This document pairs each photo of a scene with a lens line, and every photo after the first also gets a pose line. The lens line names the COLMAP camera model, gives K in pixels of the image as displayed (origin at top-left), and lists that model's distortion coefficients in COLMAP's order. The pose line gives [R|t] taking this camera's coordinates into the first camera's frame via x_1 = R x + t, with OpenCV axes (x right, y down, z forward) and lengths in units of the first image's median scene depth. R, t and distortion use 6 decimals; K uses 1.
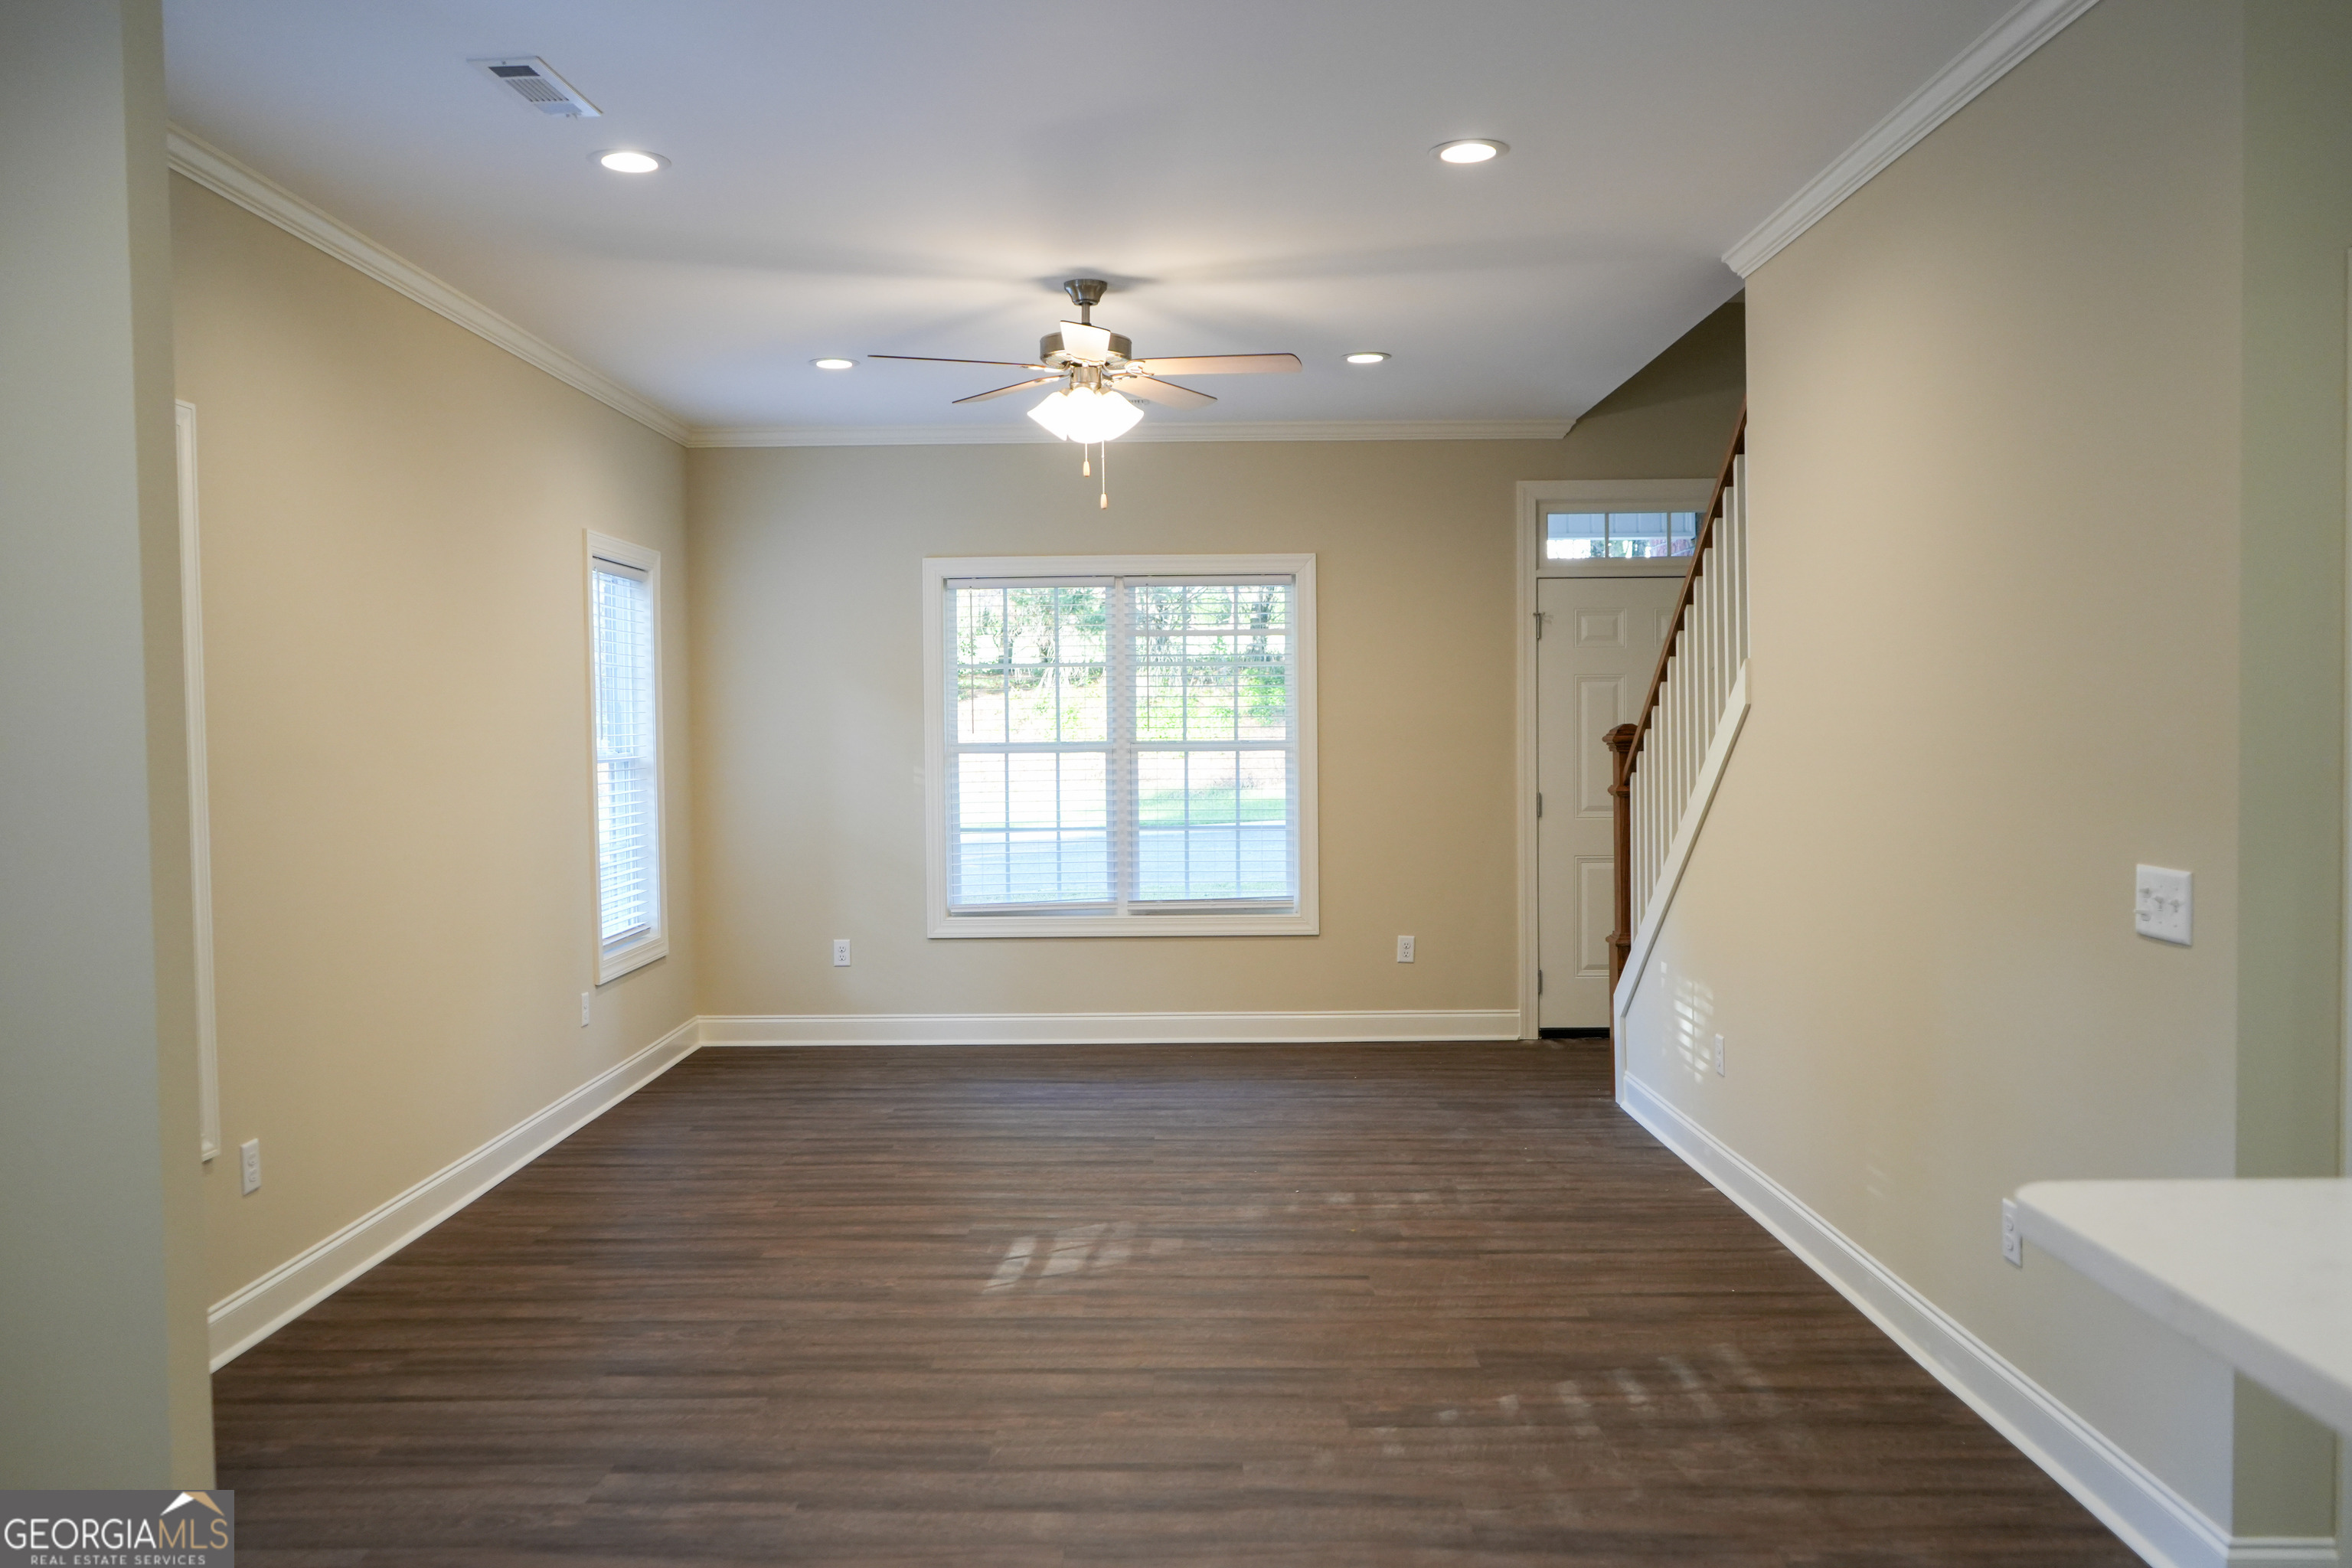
lens RADIAL K [[1868.7, 0, 1169.9], [0, 1868.7, 778.1], [0, 0, 1]] dist [-0.017981, 0.007761]
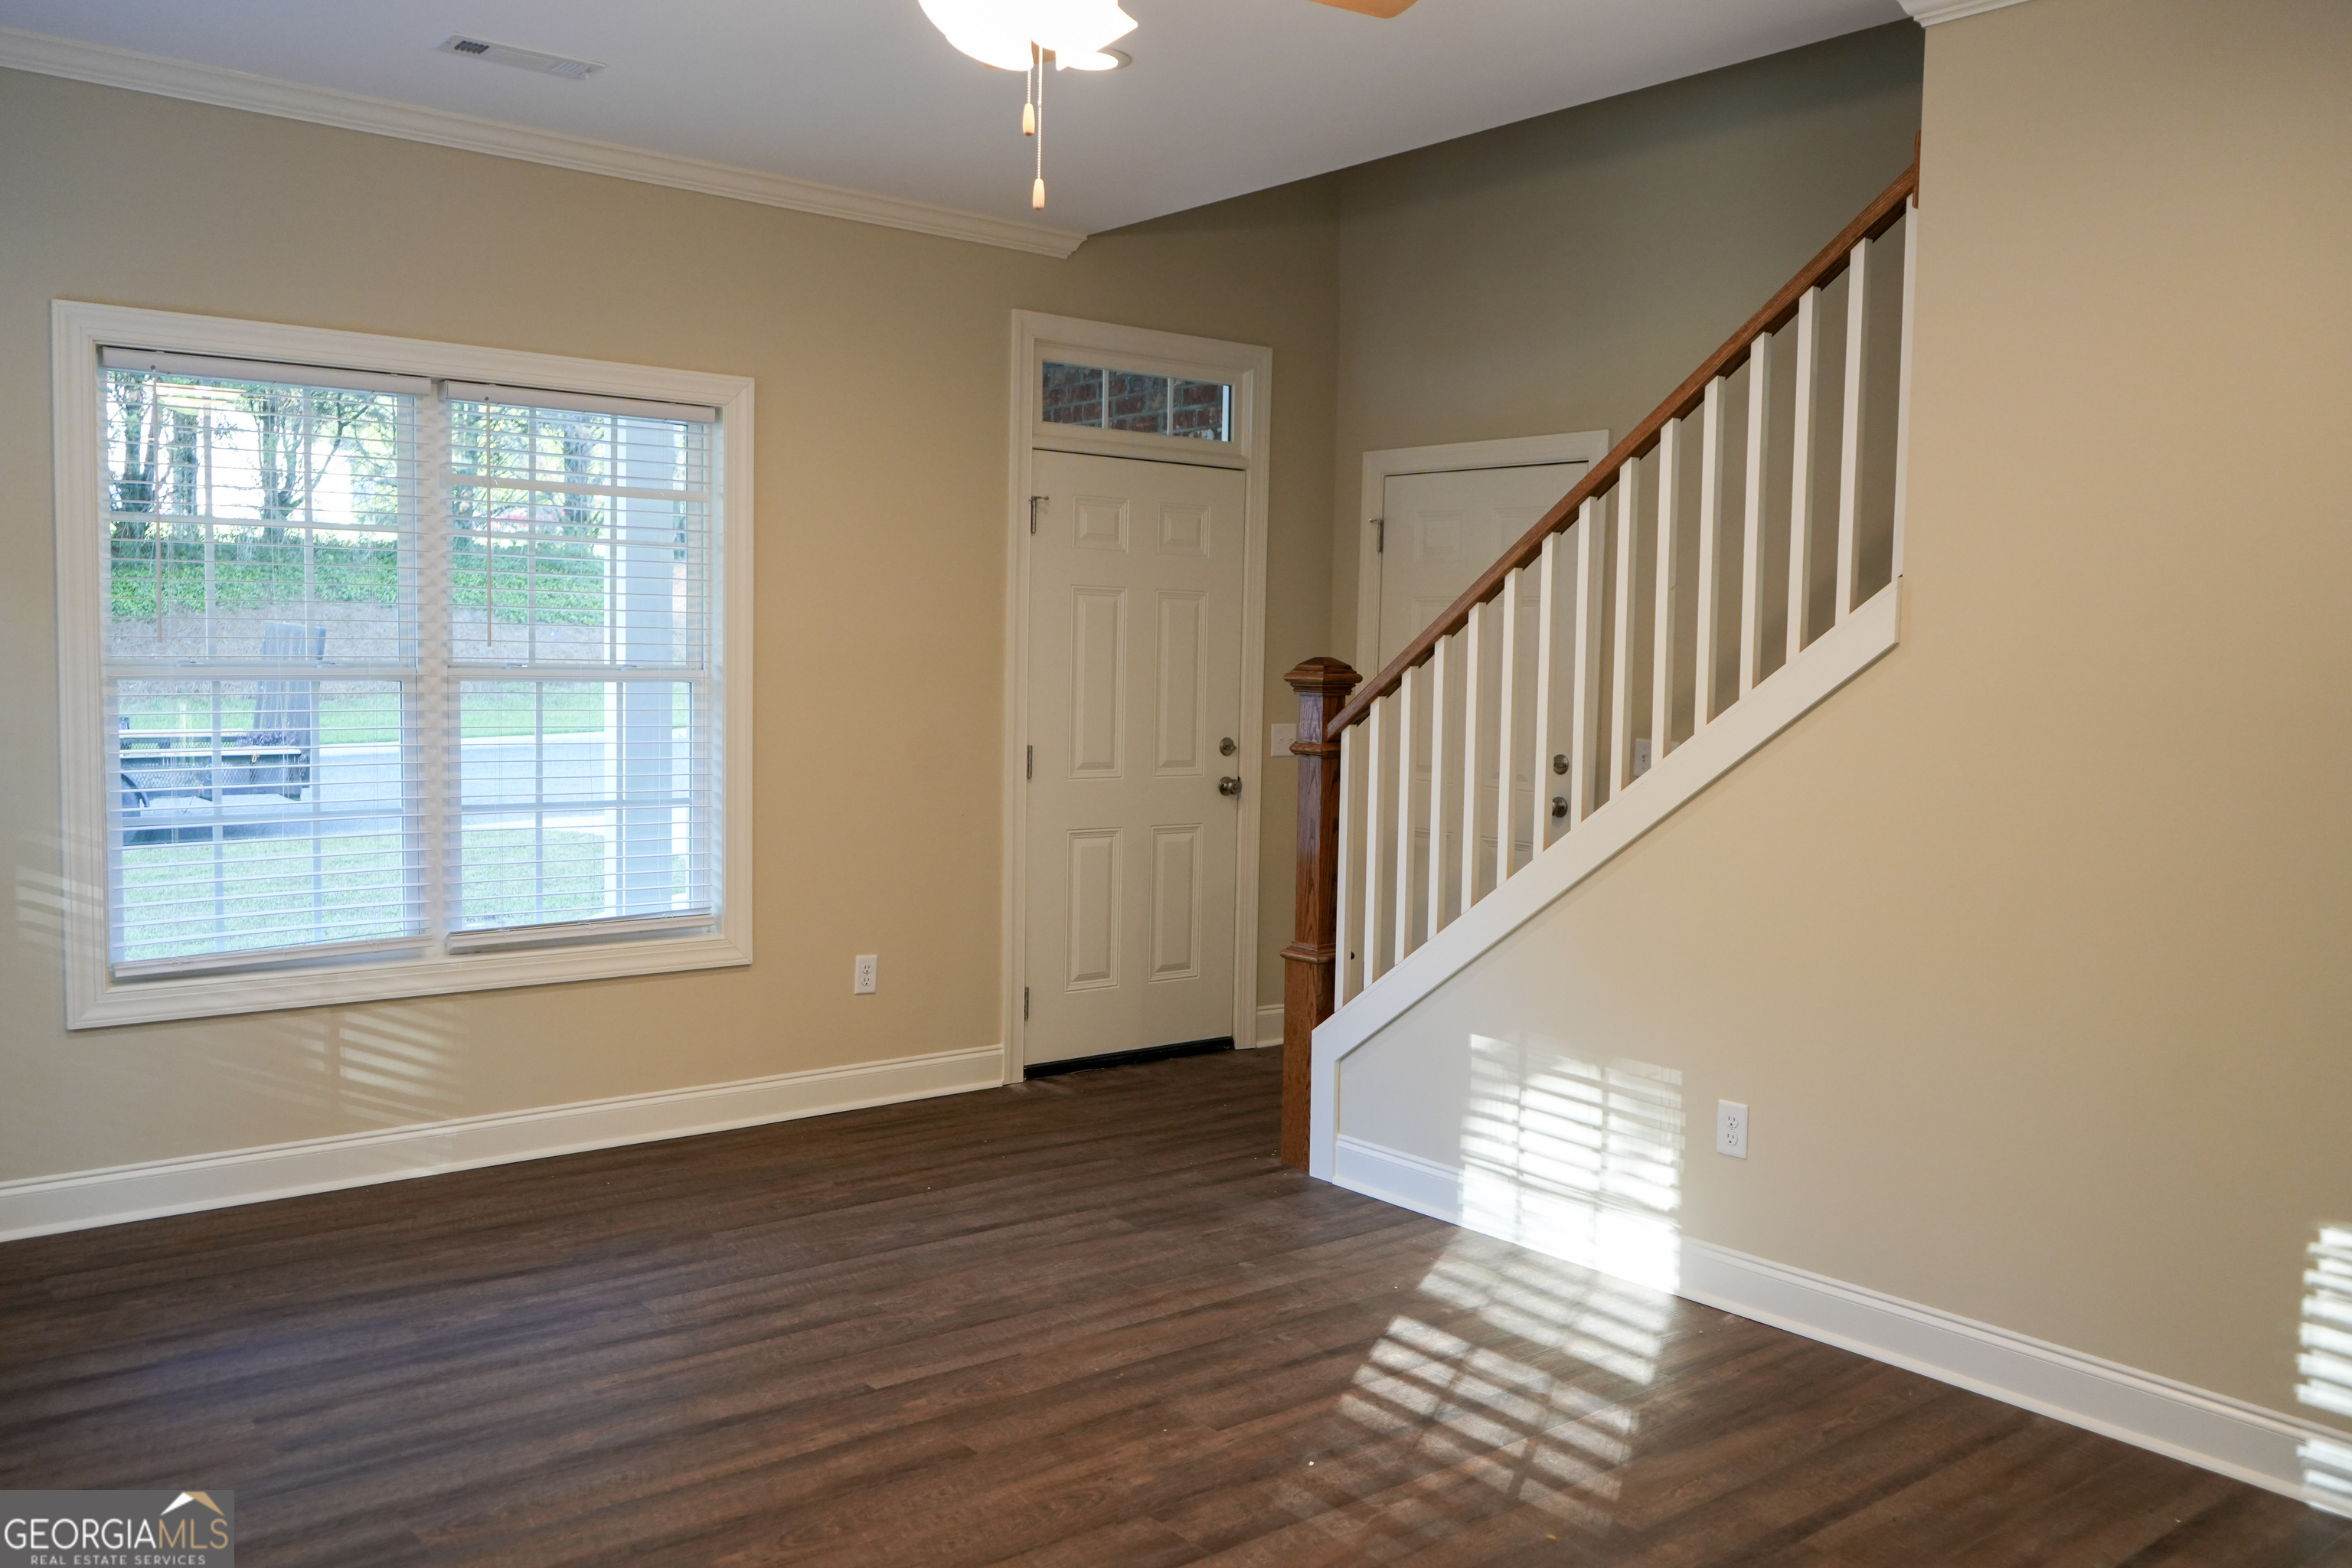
lens RADIAL K [[1886.5, 0, 1171.5], [0, 1886.5, 775.7], [0, 0, 1]] dist [-0.006293, 0.011170]
pose [[0.774592, -0.018275, 0.632198, -0.225319], [-0.007689, 0.999236, 0.038307, -0.008893], [-0.632415, -0.034533, 0.773860, 0.398516]]
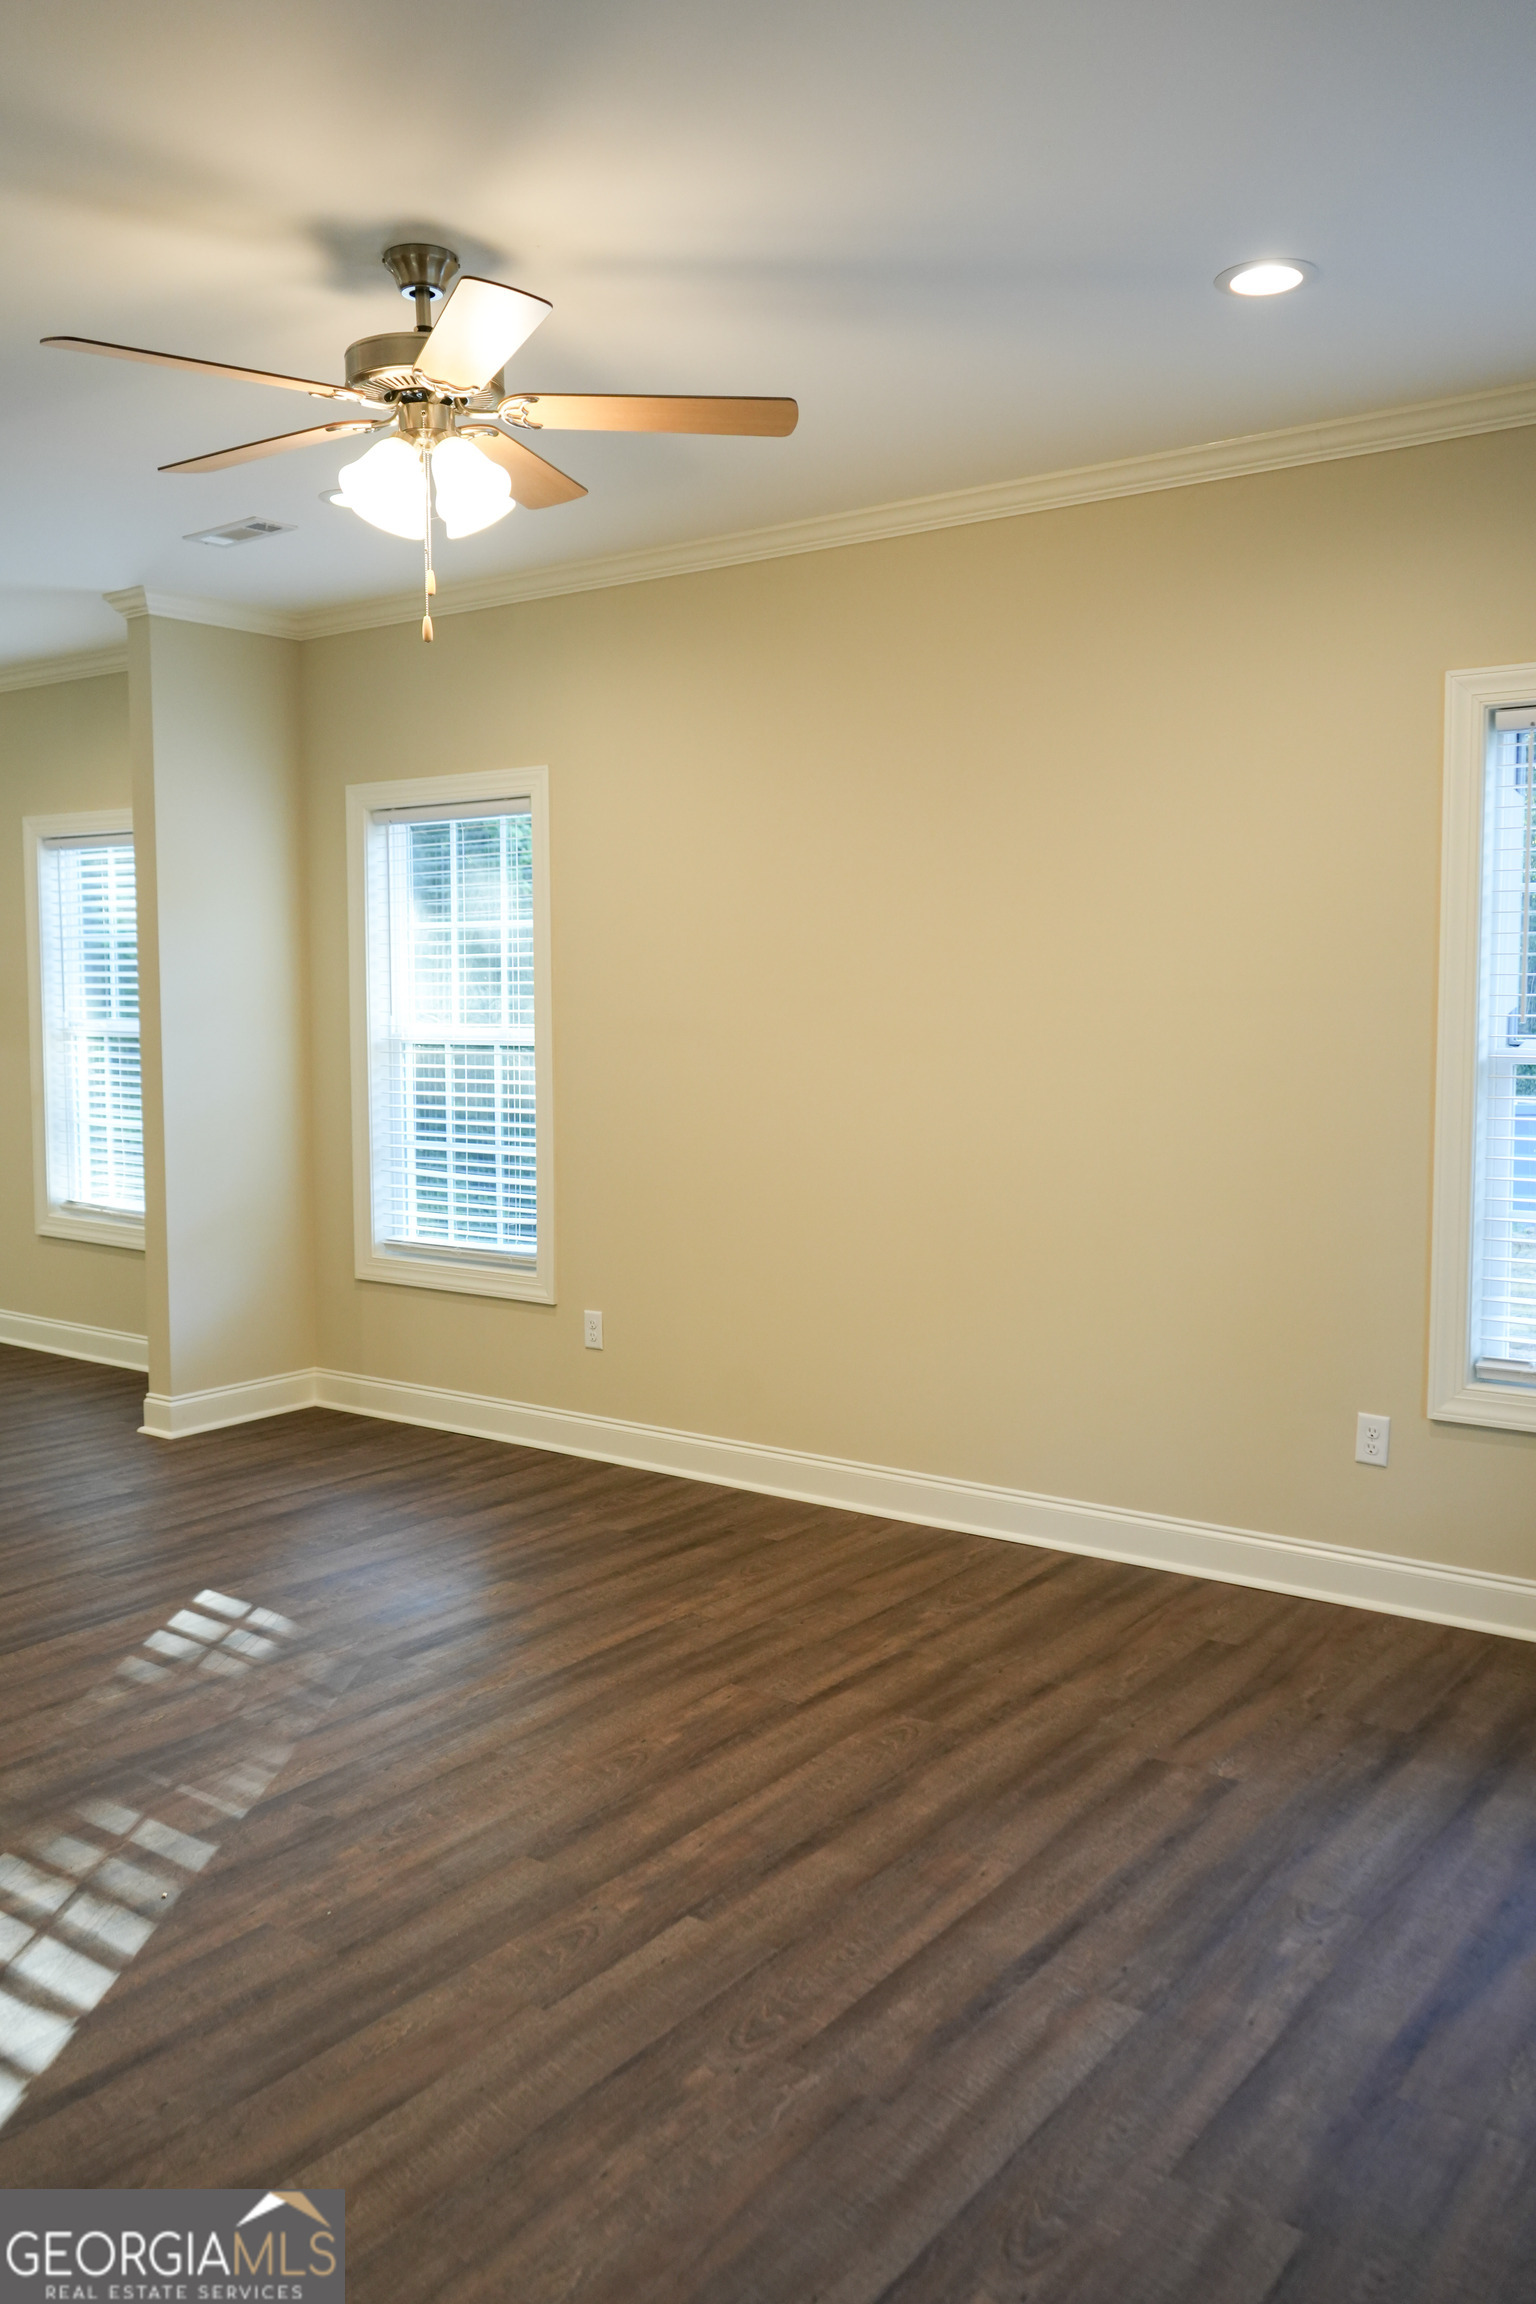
lens RADIAL K [[1848.0, 0, 764.0], [0, 1848.0, 1117.3], [0, 0, 1]] dist [-0.006293, 0.011170]
pose [[-0.585159, 0.072202, -0.807698, 0.260510], [-0.009790, 0.995327, 0.096068, -0.037809], [0.810859, 0.064123, -0.581718, 0.980540]]
